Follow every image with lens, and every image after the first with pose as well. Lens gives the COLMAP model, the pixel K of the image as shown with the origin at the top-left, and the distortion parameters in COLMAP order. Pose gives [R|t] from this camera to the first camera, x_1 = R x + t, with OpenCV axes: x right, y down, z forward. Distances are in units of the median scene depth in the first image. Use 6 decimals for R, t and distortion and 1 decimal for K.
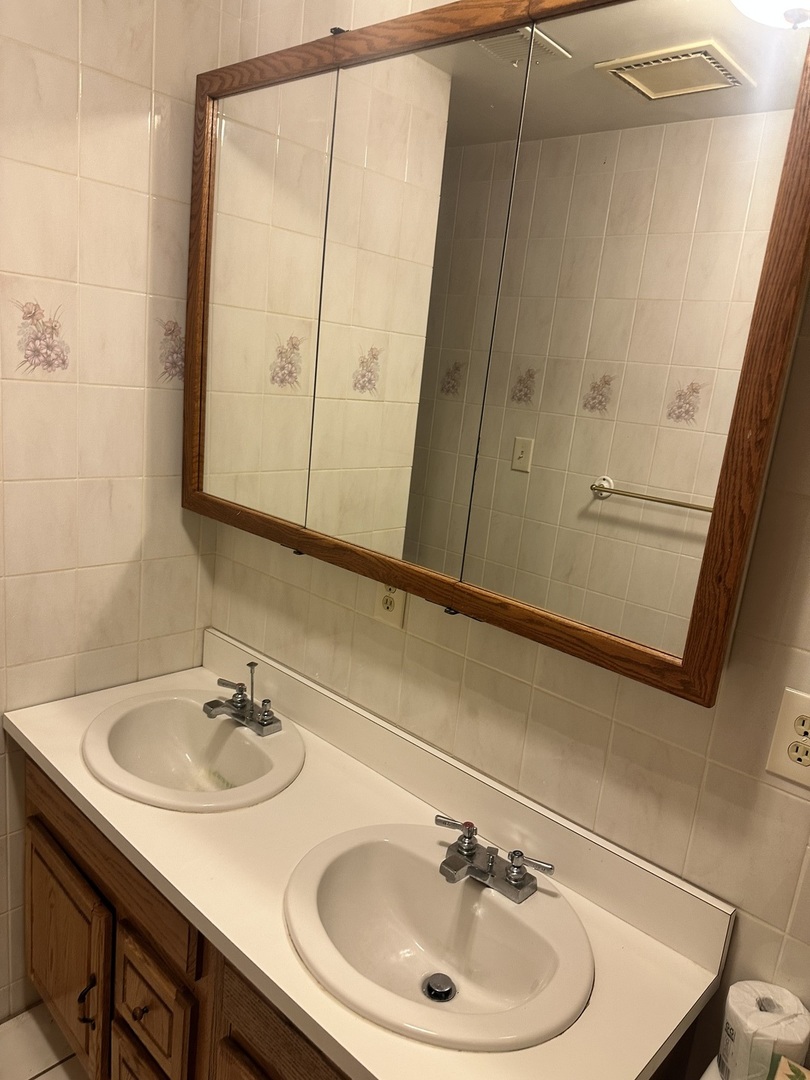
lens RADIAL K [[754.2, 0, 403.6], [0, 754.2, 547.2], [0, 0, 1]] dist [0.036731, -0.046400]
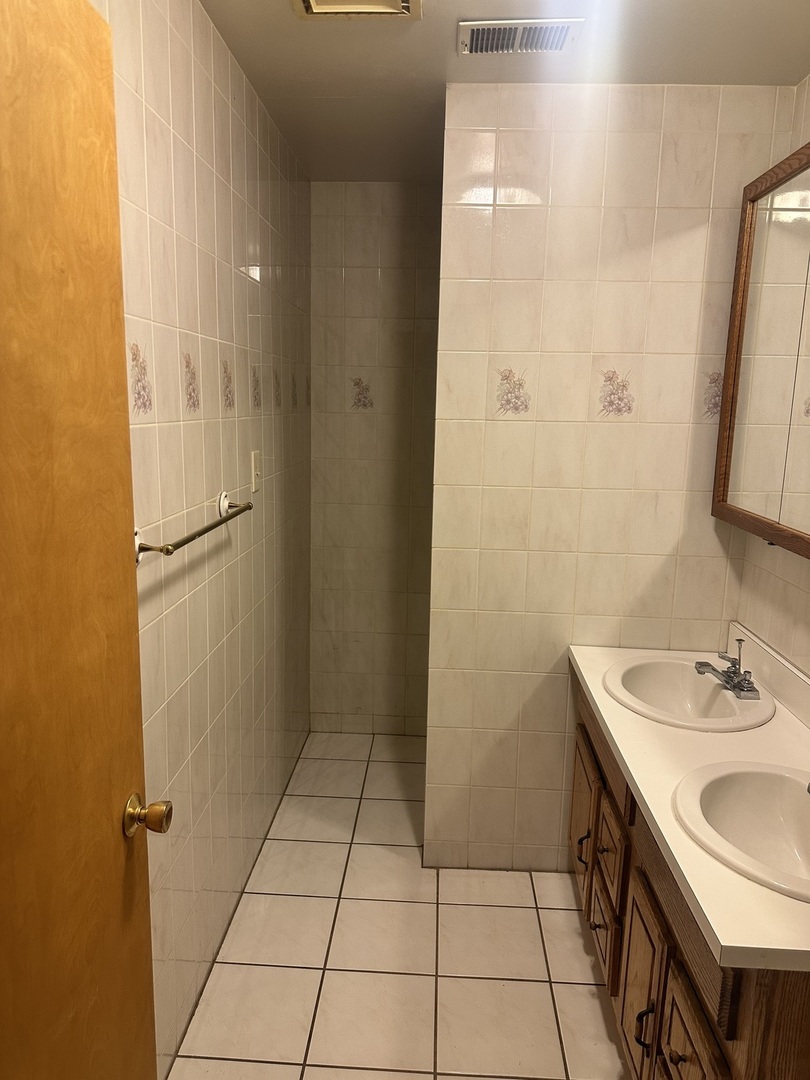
lens RADIAL K [[754.2, 0, 403.6], [0, 754.2, 547.2], [0, 0, 1]] dist [0.036731, -0.046400]
pose [[0.639450, 0.055581, -0.766821, 0.379966], [-0.132200, 0.990477, -0.038449, 0.125112], [0.757381, 0.125960, 0.640709, -0.212530]]
